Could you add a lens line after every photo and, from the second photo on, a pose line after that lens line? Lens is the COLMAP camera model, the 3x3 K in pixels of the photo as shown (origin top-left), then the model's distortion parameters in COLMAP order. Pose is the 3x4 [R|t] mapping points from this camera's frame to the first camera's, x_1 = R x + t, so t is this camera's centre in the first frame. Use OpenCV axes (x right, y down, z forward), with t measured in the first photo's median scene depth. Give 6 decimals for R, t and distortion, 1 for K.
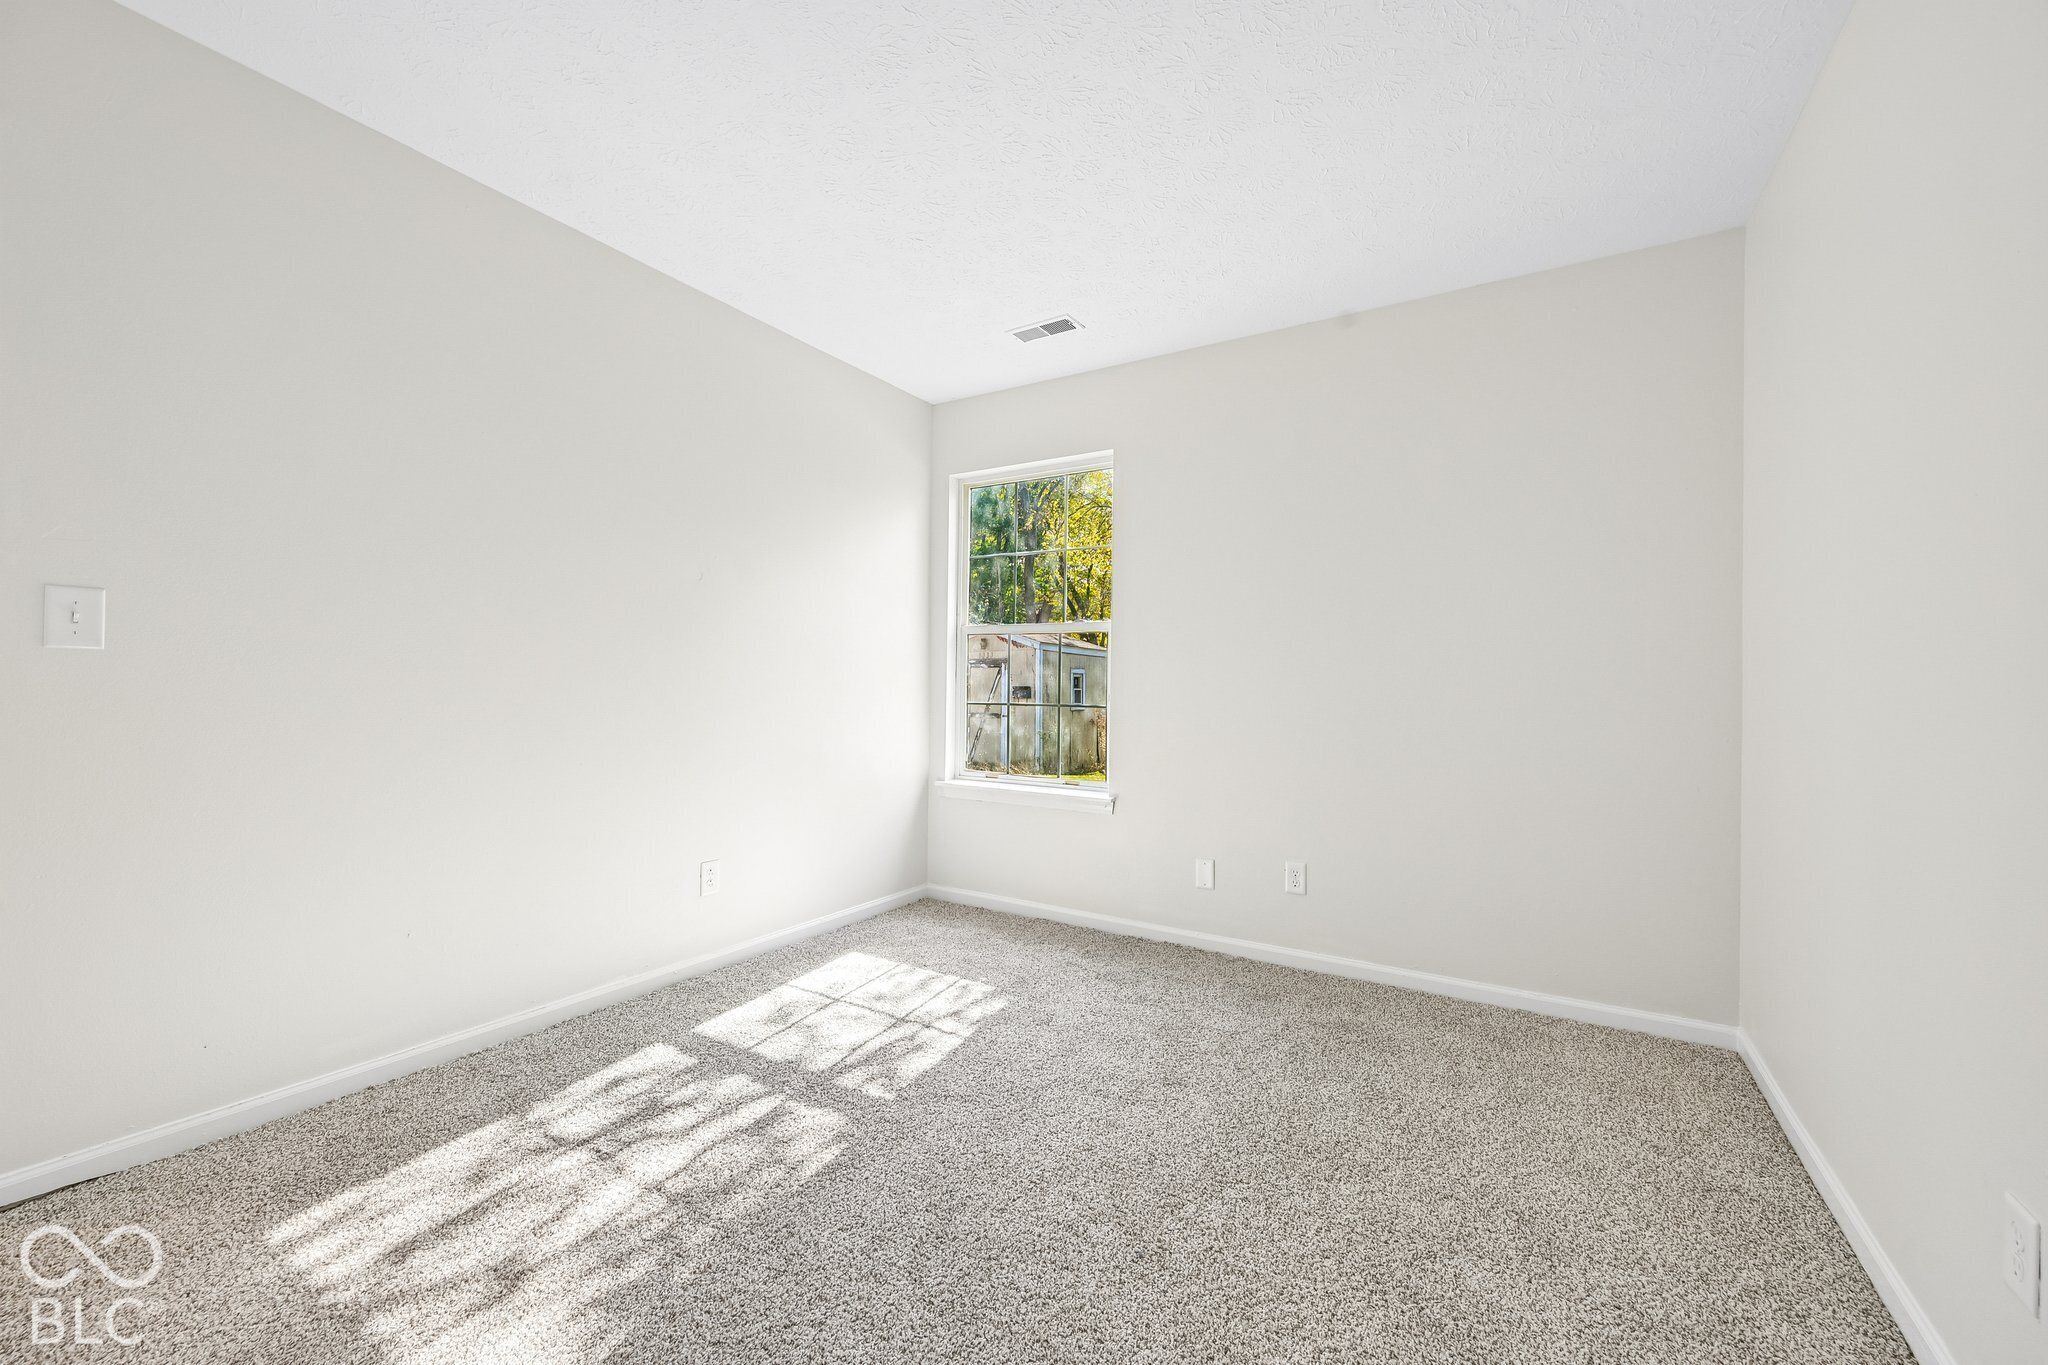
lens RADIAL K [[801.4, 0, 1026.7], [0, 801.4, 692.5], [0, 0, 1]] dist [-0.001870, 0.001309]
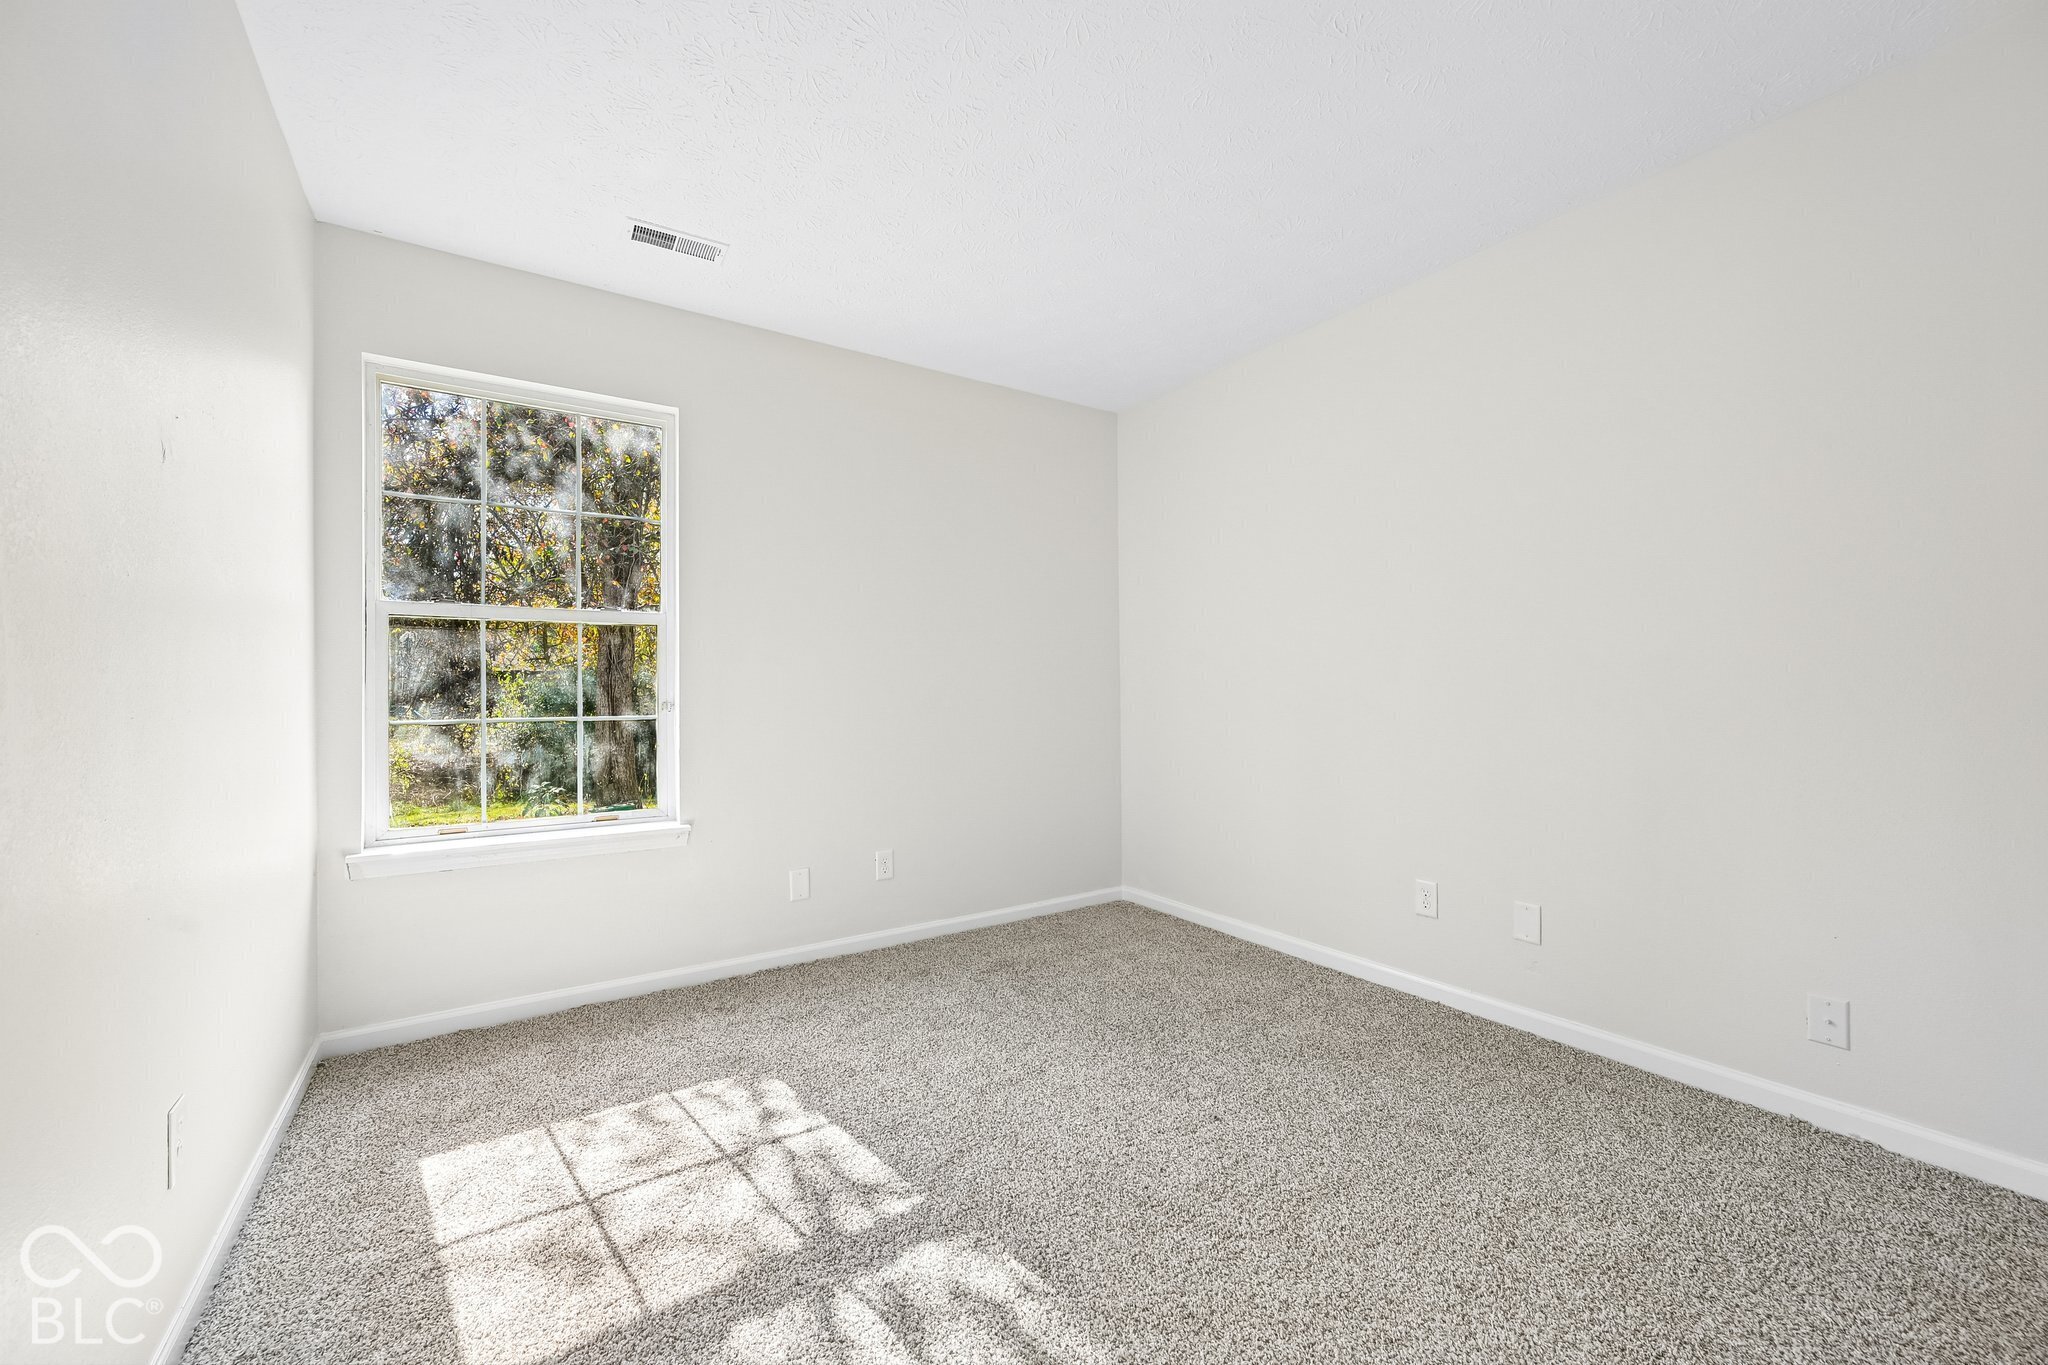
lens RADIAL K [[801.4, 0, 1029.1], [0, 801.4, 687.1], [0, 0, 1]] dist [-0.001870, 0.001309]
pose [[0.410193, -0.010649, 0.911937, -0.623124], [0.018757, 0.999819, 0.003238, -0.010062], [-0.911806, 0.015777, 0.410318, 0.403474]]
